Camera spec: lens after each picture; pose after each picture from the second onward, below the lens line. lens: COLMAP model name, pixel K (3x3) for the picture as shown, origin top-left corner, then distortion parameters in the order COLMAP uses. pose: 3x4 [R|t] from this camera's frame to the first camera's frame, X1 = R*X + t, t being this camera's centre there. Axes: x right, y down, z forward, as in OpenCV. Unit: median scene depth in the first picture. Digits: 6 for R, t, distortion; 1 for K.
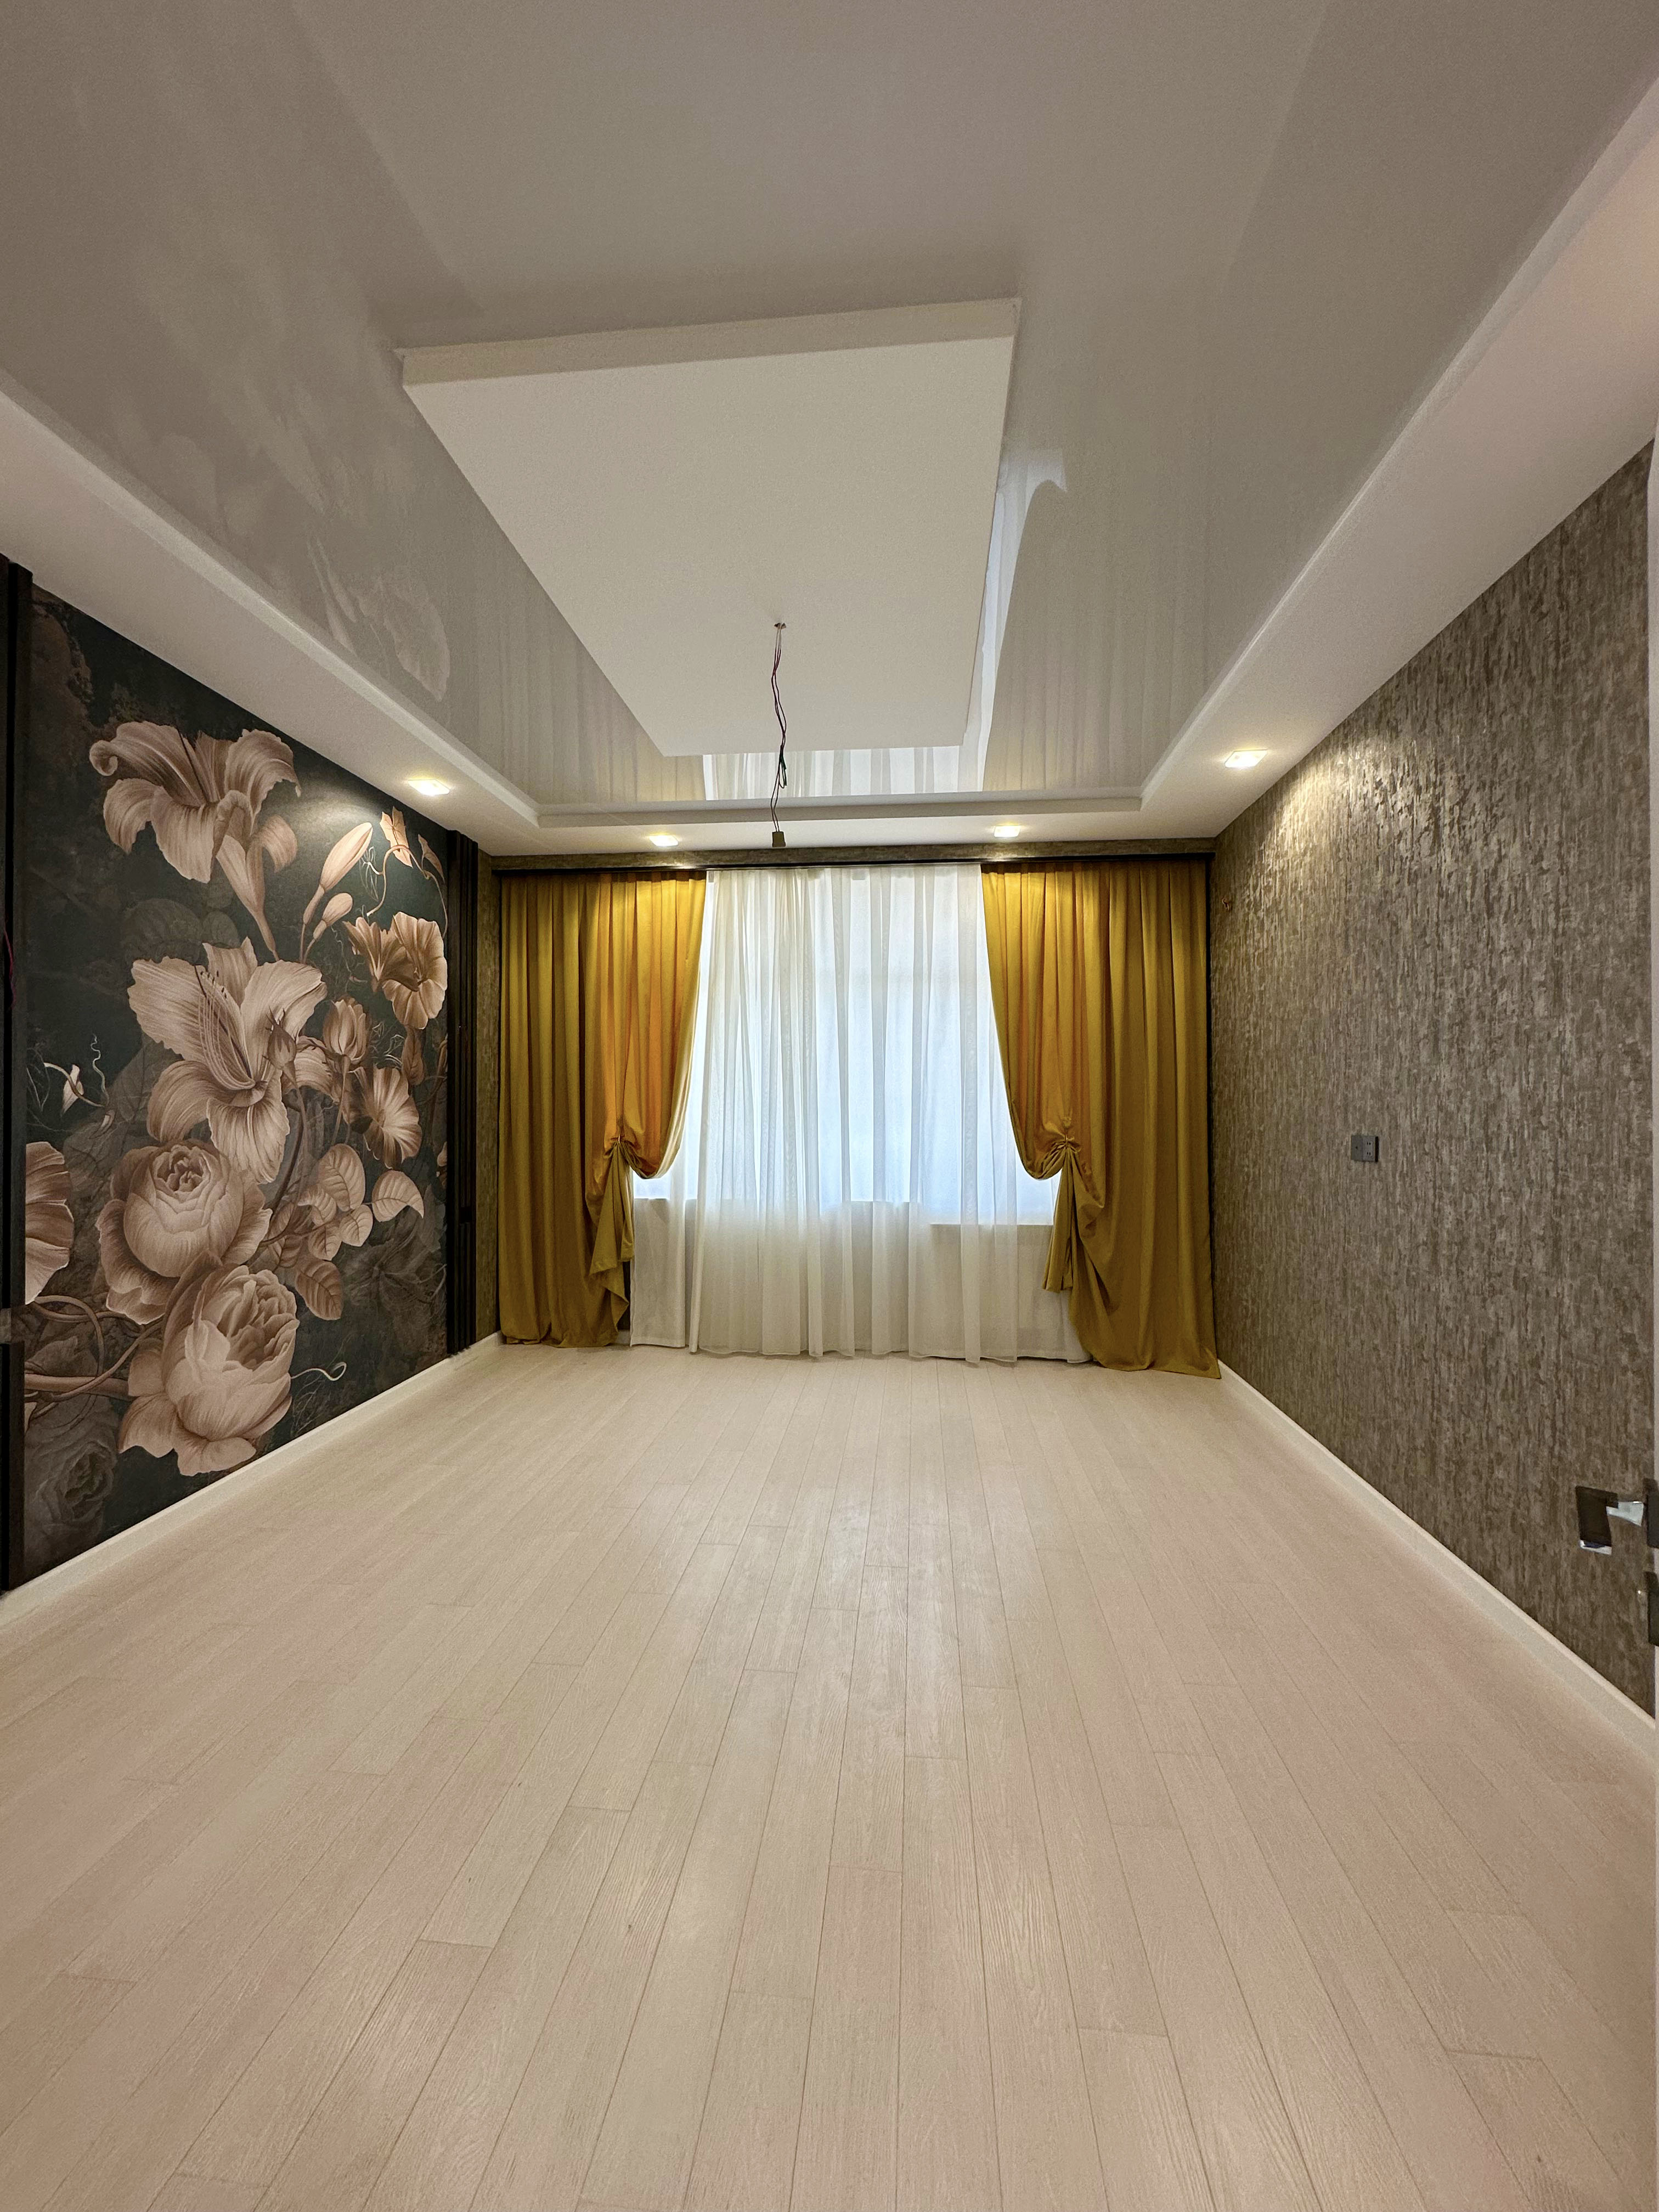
lens RADIAL K [[885.3, 0, 829.5], [0, 885.3, 1101.1], [0, 0, 1]] dist [-0.001244, -0.000031]
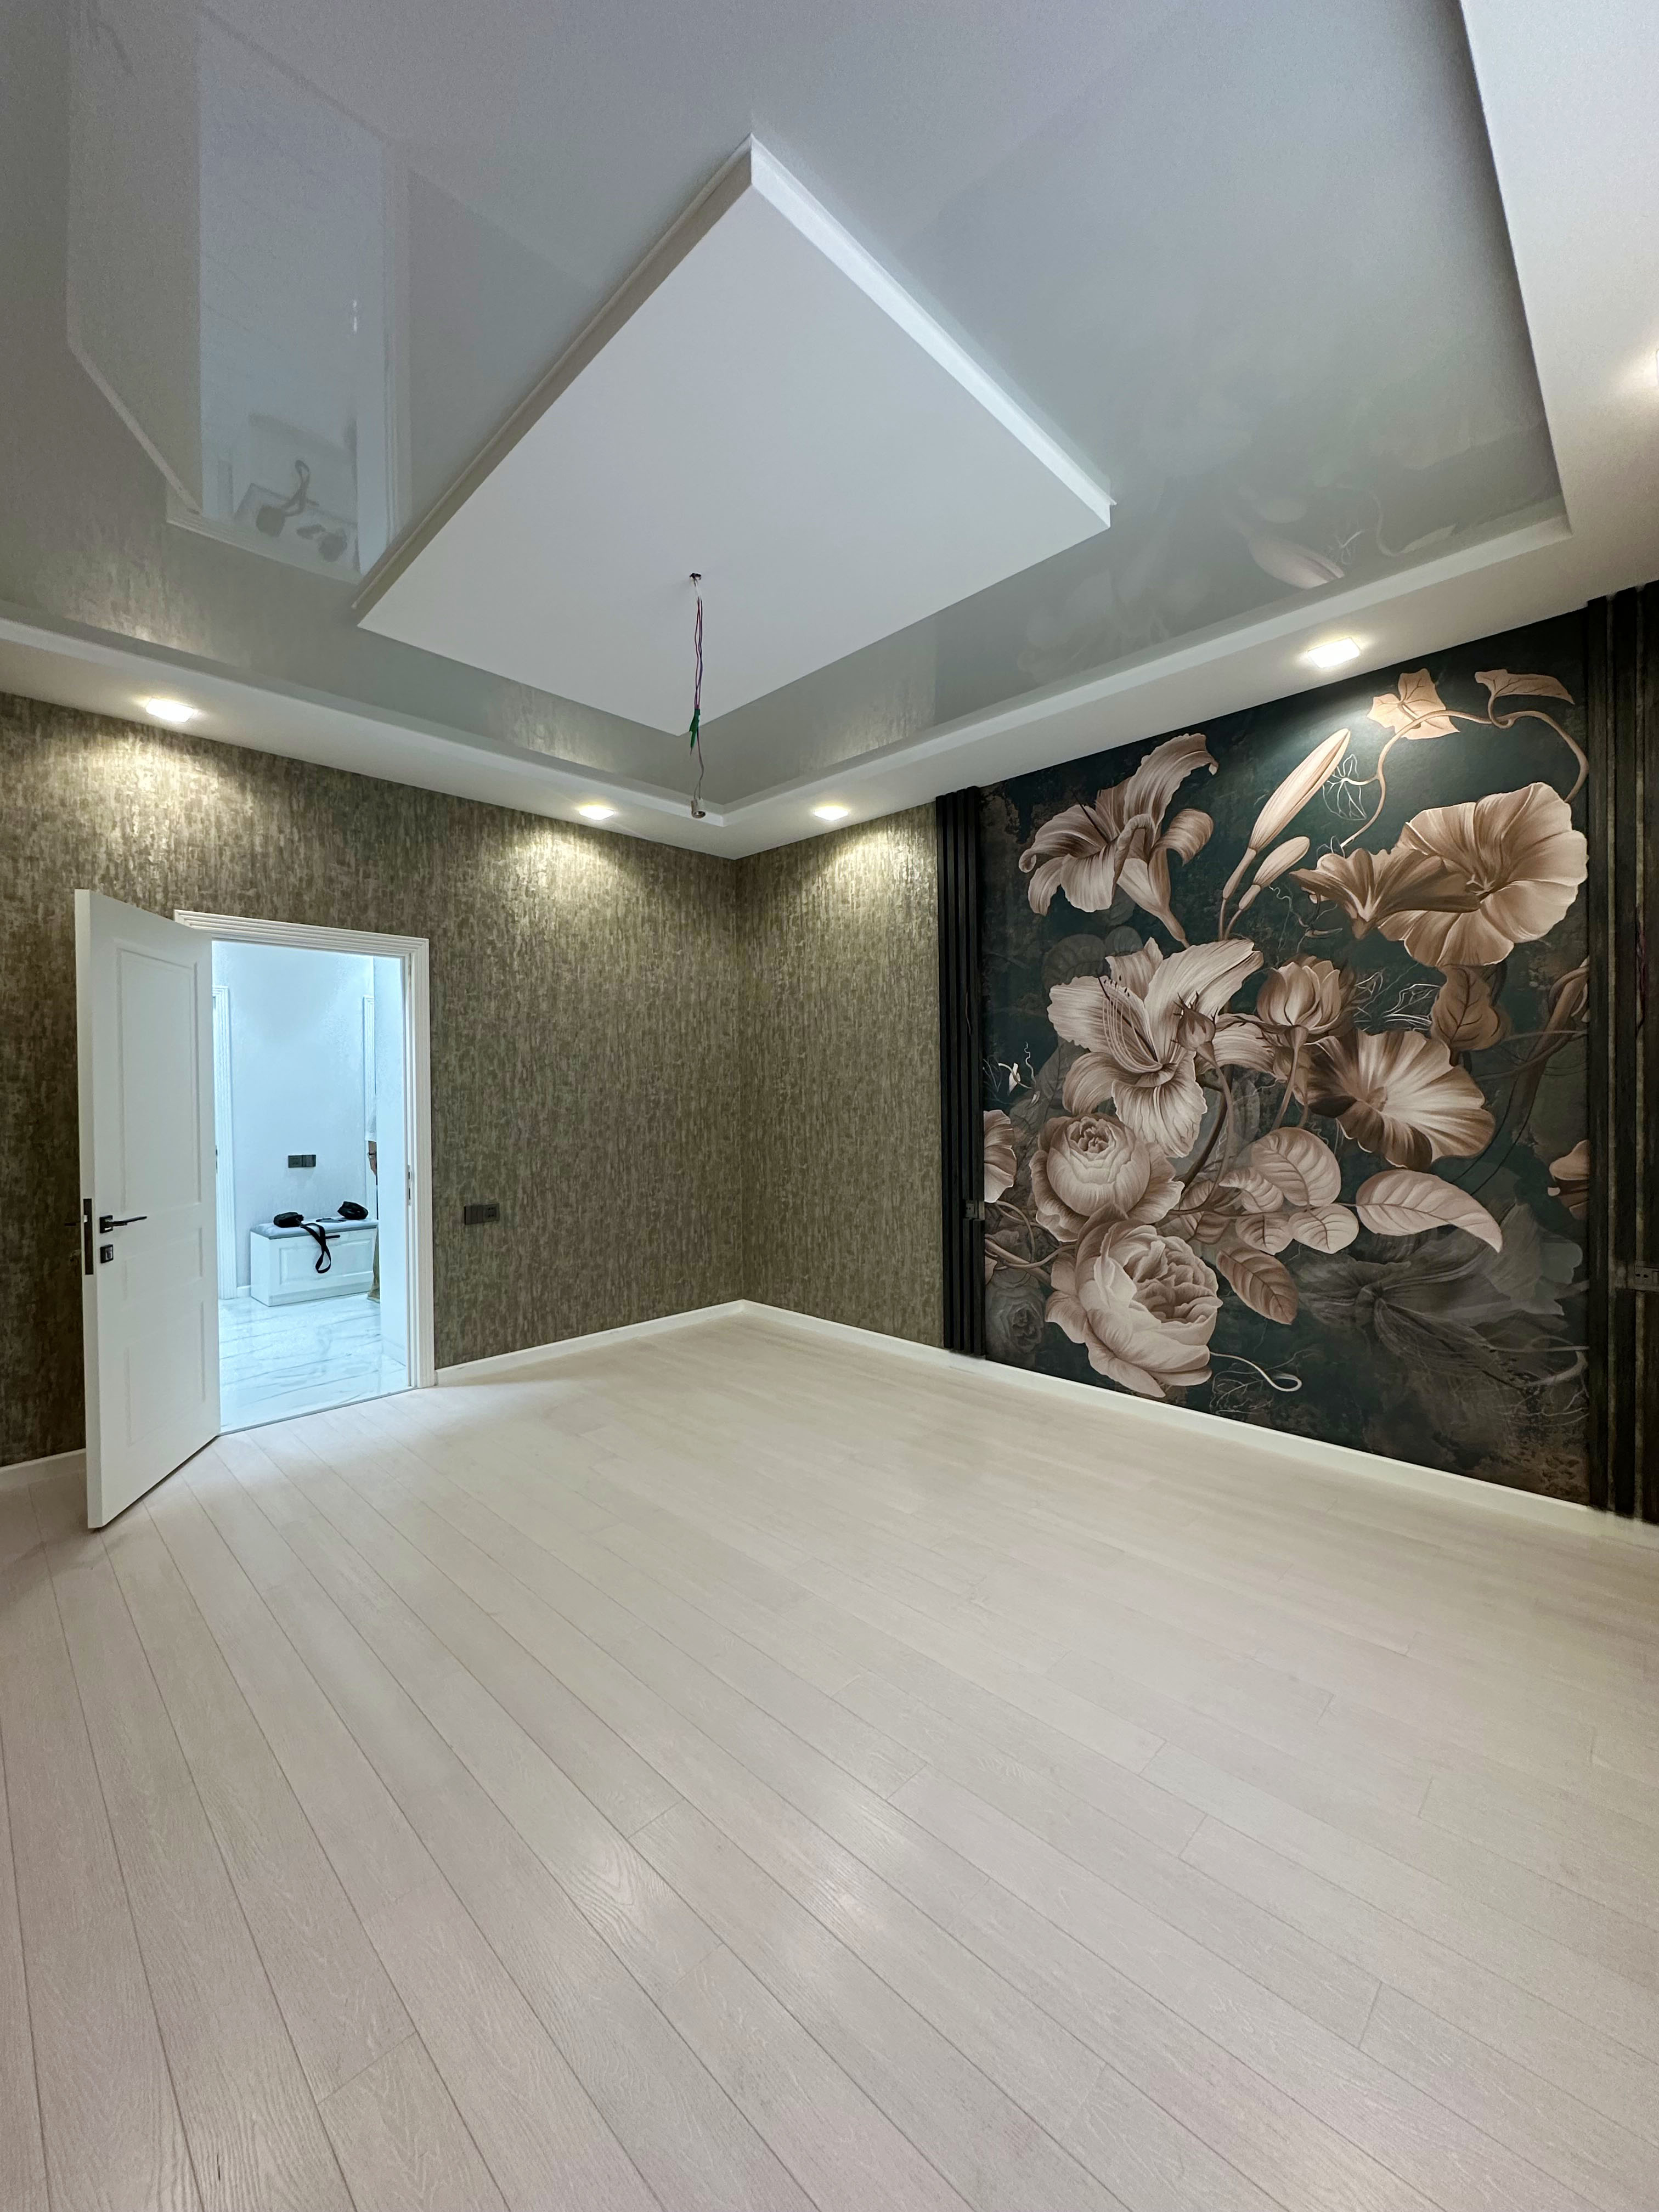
lens RADIAL K [[885.3, 0, 828.7], [0, 885.3, 1106.3], [0, 0, 1]] dist [-0.001244, -0.000031]
pose [[-0.628814, 0.016150, -0.777388, 0.464675], [0.014688, 0.999853, 0.008891, 0.014204], [0.777417, -0.005827, -0.628959, 1.327786]]
